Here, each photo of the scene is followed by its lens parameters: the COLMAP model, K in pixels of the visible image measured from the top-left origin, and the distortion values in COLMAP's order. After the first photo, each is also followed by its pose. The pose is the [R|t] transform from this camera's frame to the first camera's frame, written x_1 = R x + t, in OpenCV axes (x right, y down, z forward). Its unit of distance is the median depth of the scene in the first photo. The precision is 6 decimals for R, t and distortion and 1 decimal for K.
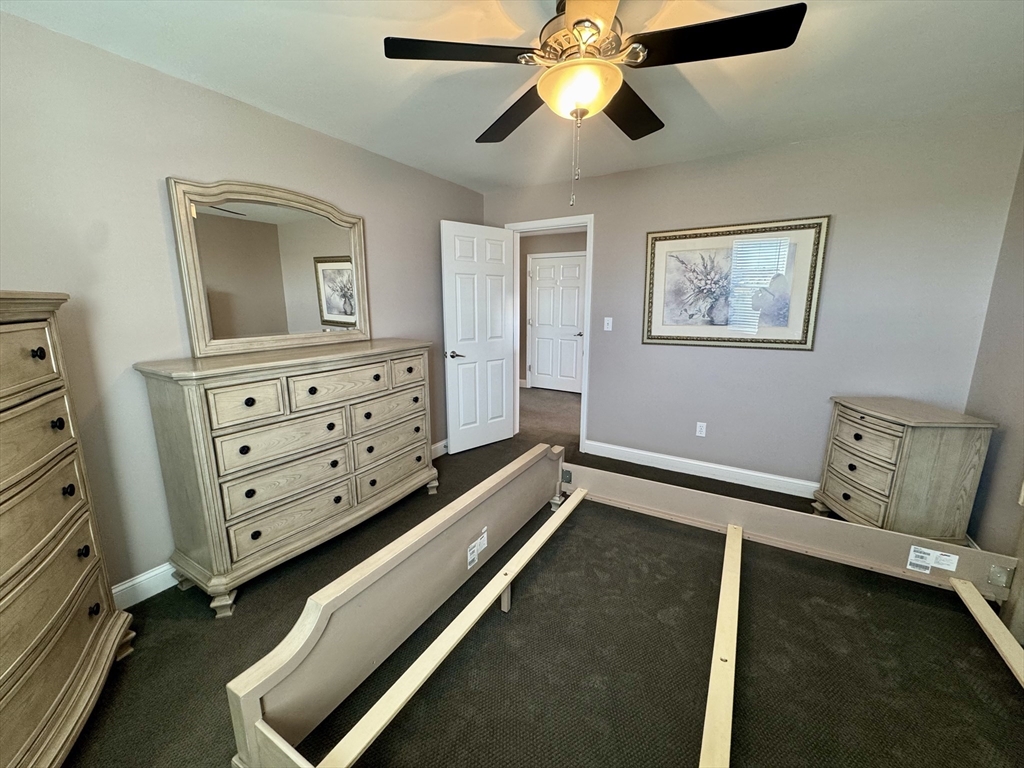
lens RADIAL K [[409.0, 0, 512.9], [0, 409.0, 382.7], [0, 0, 1]] dist [-0.001957, 0.000252]
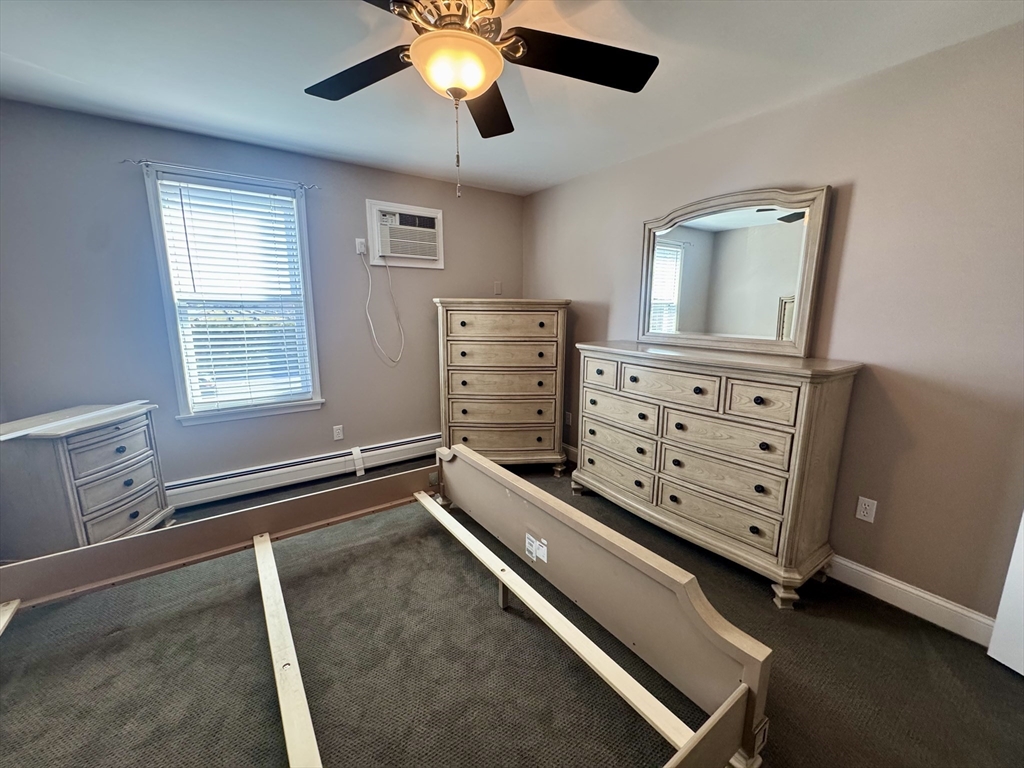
lens RADIAL K [[409.0, 0, 513.6], [0, 409.0, 383.1], [0, 0, 1]] dist [-0.001957, 0.000252]
pose [[-0.402374, 0.168458, -0.899843, 0.632556], [-0.190568, 0.945979, 0.262310, -0.188864], [0.895421, 0.277028, -0.348535, 0.982738]]
